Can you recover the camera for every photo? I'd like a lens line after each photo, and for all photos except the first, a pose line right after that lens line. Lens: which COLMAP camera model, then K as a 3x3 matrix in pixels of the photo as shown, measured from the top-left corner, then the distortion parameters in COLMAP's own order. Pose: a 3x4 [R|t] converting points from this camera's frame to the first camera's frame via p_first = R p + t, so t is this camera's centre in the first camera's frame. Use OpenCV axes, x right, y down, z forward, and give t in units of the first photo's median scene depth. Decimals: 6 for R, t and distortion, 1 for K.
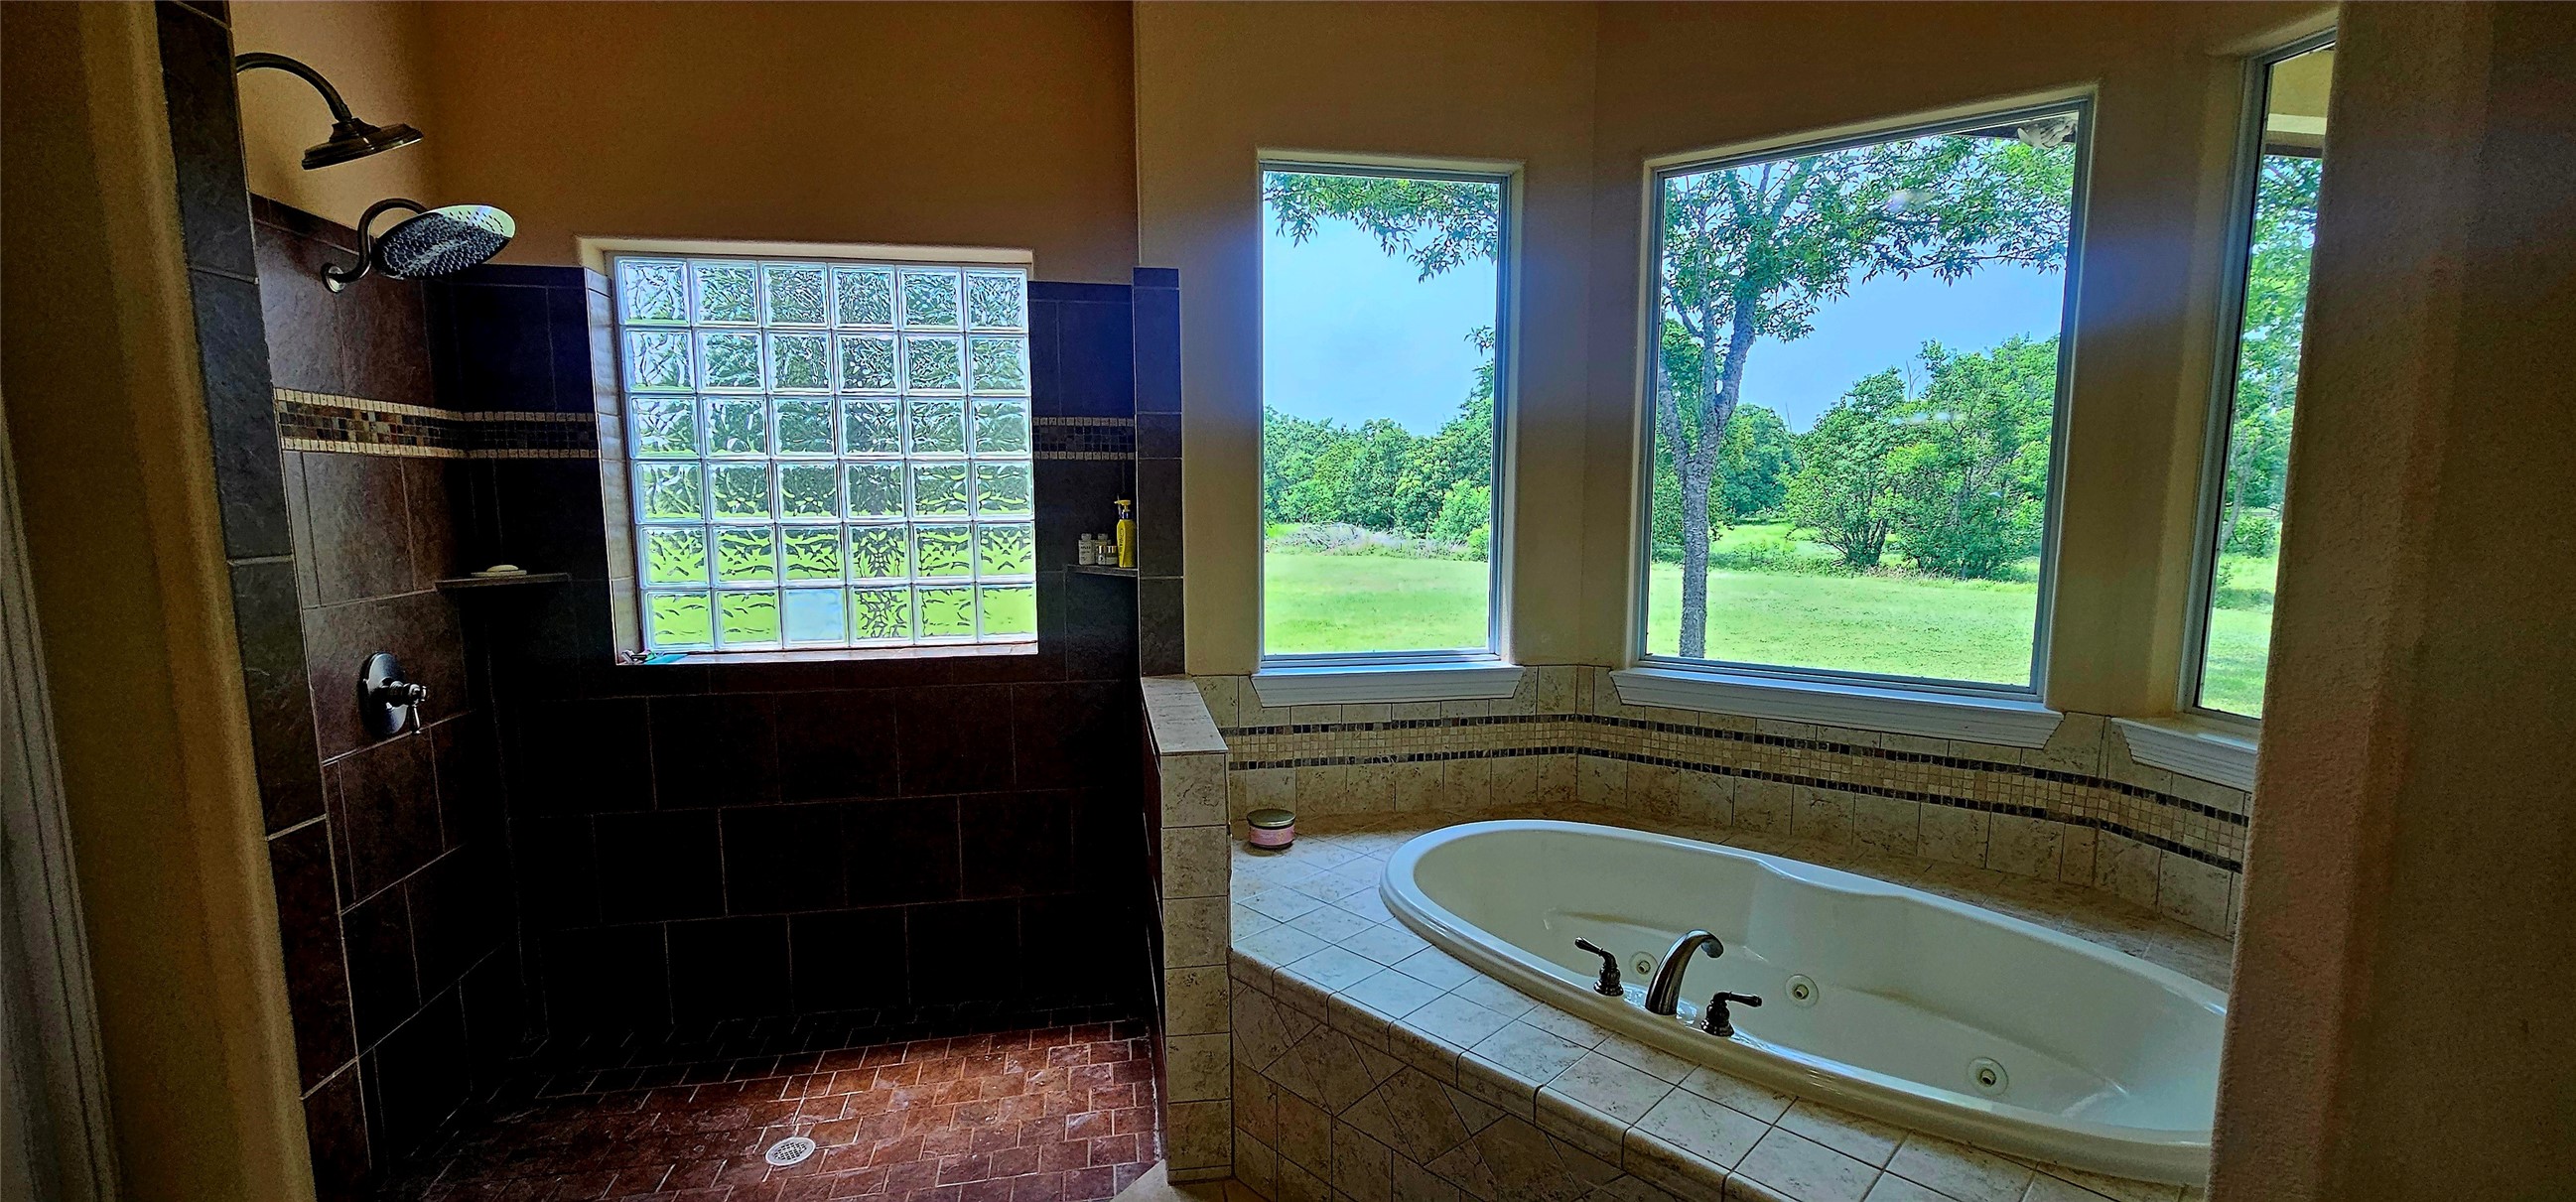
lens RADIAL K [[1042.9, 0, 1288.7], [0, 1042.9, 610.5], [0, 0, 1]] dist [0.000233, -0.001371]
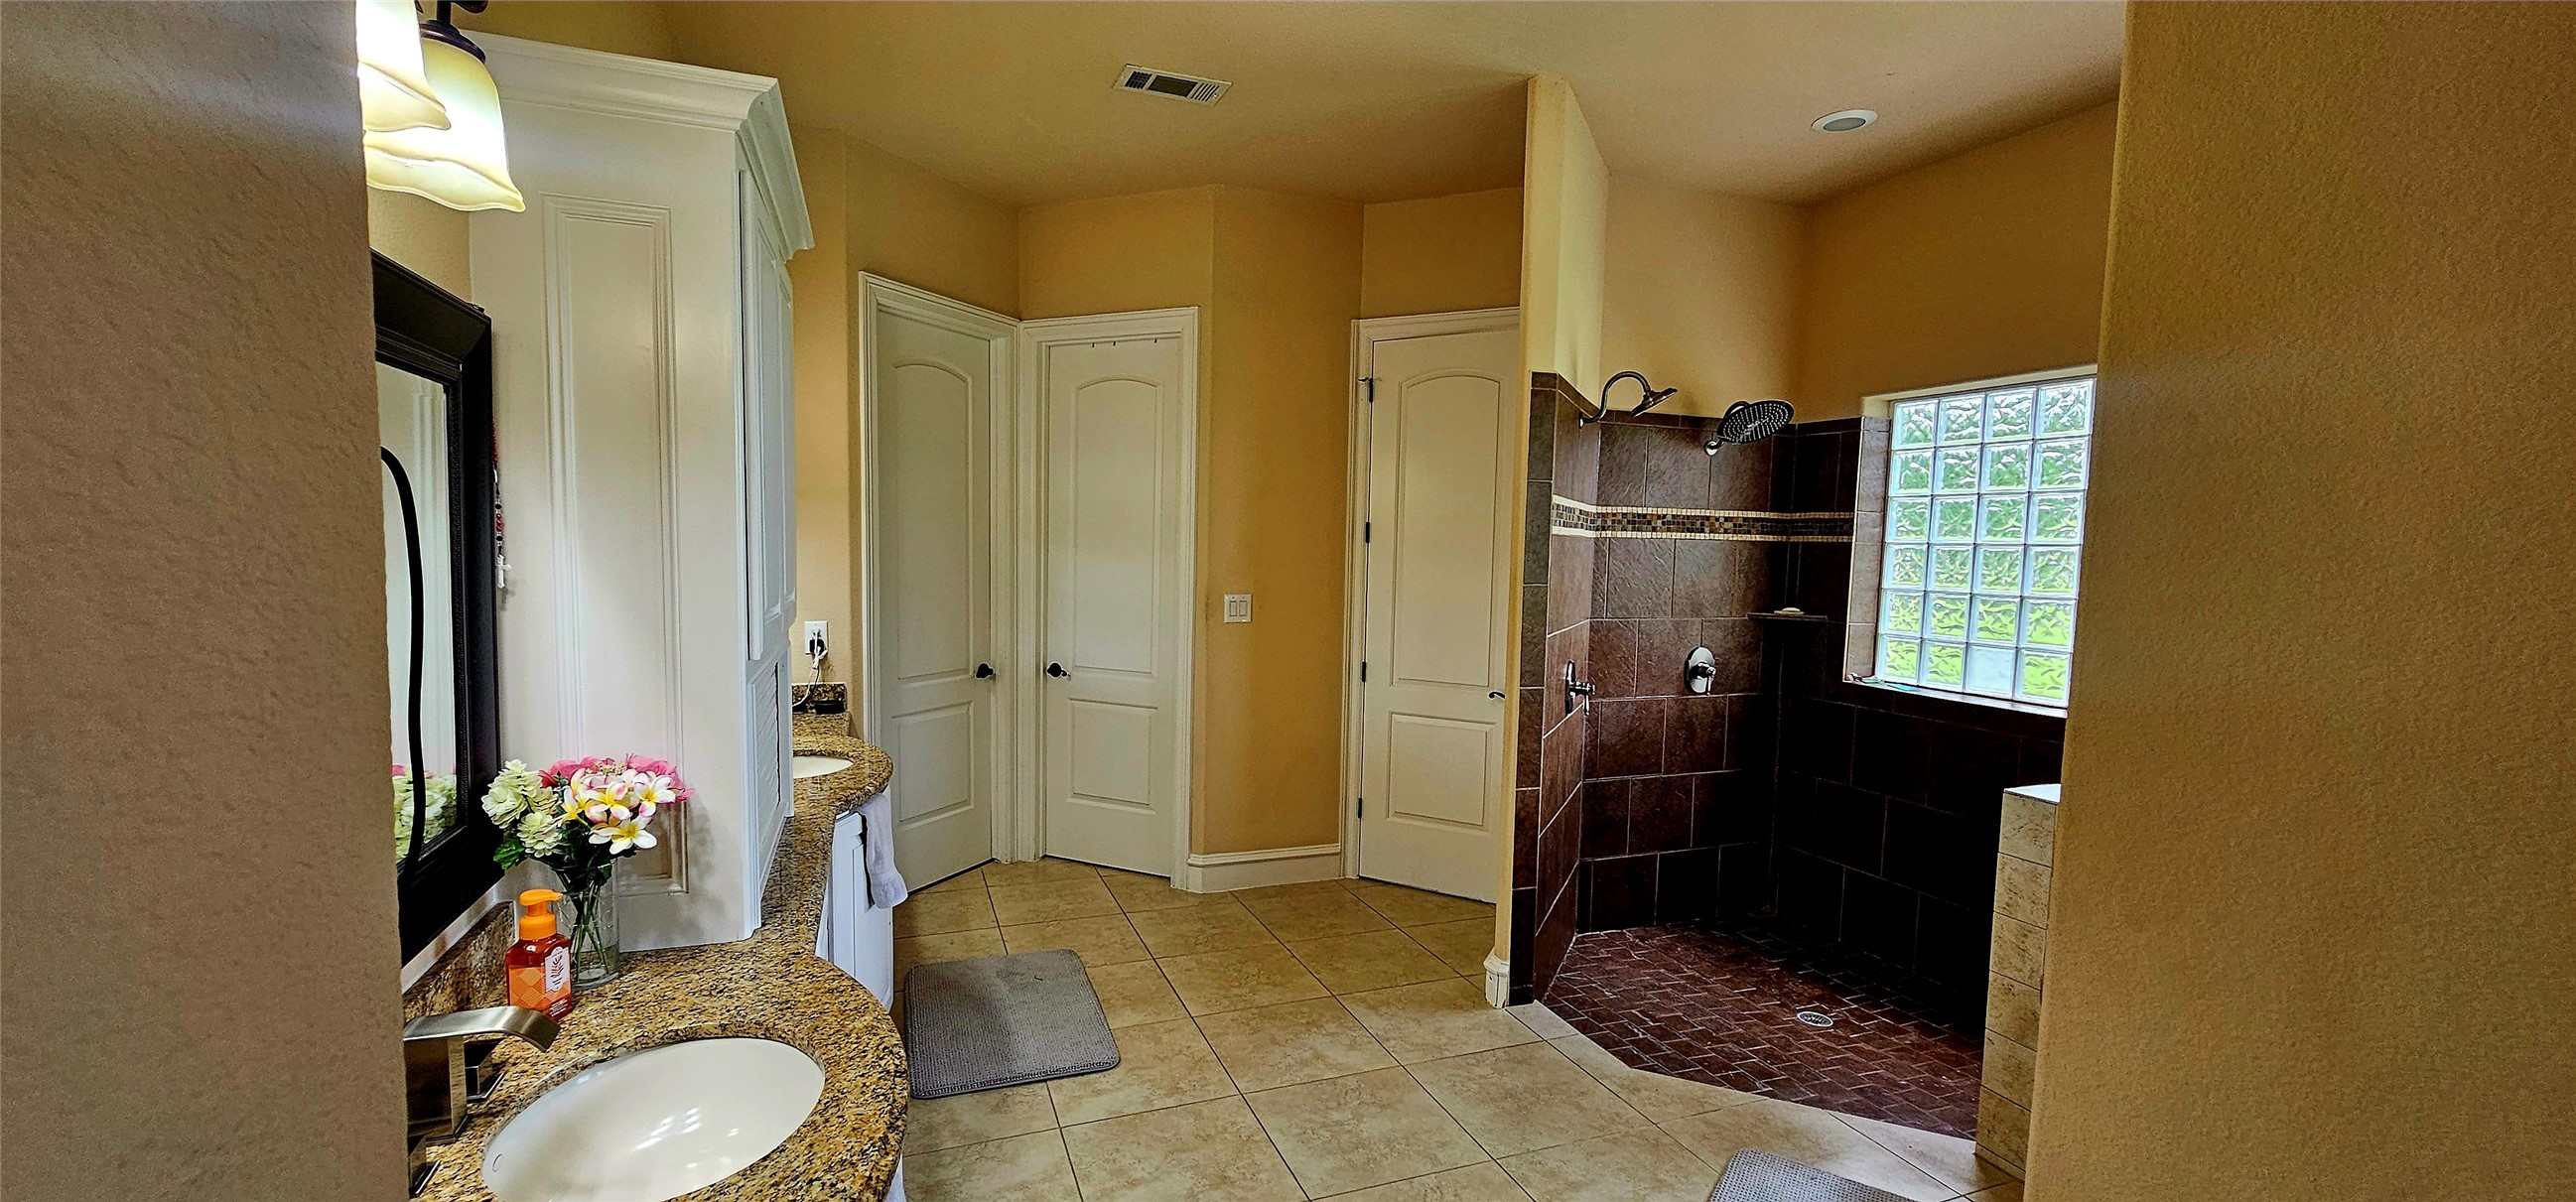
lens RADIAL K [[1042.9, 0, 1291.9], [0, 1042.9, 607.2], [0, 0, 1]] dist [0.000233, -0.001371]
pose [[0.182958, 0.072543, -0.980441, 0.677563], [-0.138722, 0.989201, 0.047304, -0.014271], [0.973284, 0.127354, 0.191046, -0.051797]]
